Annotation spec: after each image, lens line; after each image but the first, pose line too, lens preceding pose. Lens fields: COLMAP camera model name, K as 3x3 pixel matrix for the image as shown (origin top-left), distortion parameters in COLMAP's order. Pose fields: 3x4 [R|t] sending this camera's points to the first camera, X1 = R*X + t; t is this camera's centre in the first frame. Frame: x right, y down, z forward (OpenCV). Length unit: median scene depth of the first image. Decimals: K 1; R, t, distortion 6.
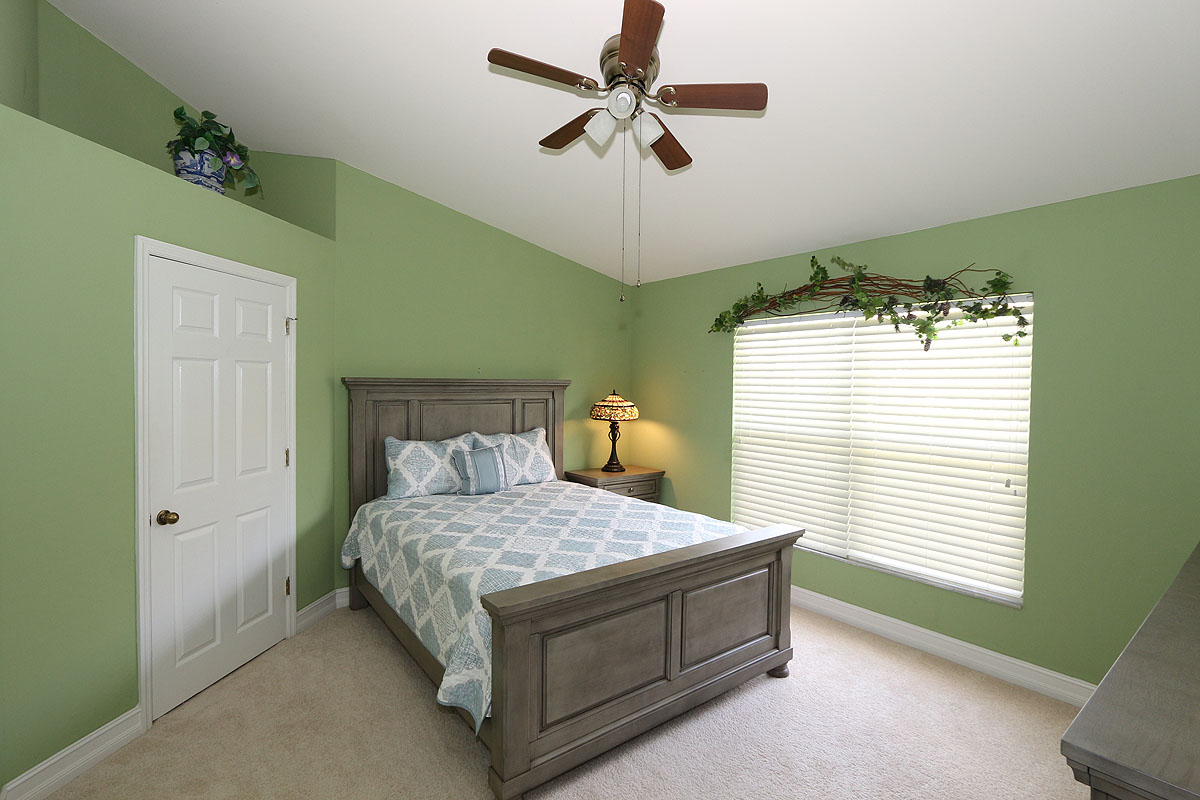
lens RADIAL K [[554.3, 0, 600.0], [0, 554.3, 400.0], [0, 0, 1]] dist [-0.003254, -0.000371]
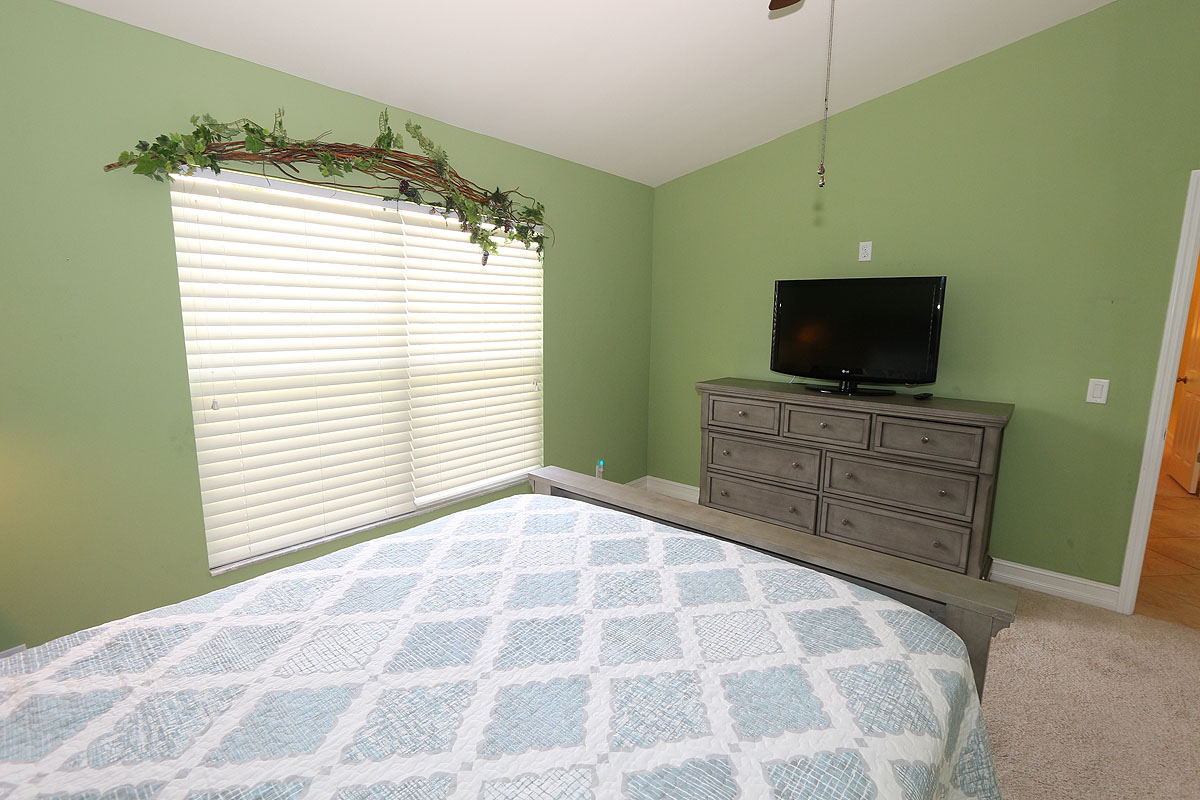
lens RADIAL K [[553.4, 0, 611.7], [0, 553.4, 395.3], [0, 0, 1]] dist [0.001110, 0.000235]
pose [[-0.219734, -0.161932, 0.962027, -0.424156], [0.009807, 0.985711, 0.168158, -0.023243], [-0.975510, 0.046385, -0.215006, 0.954965]]
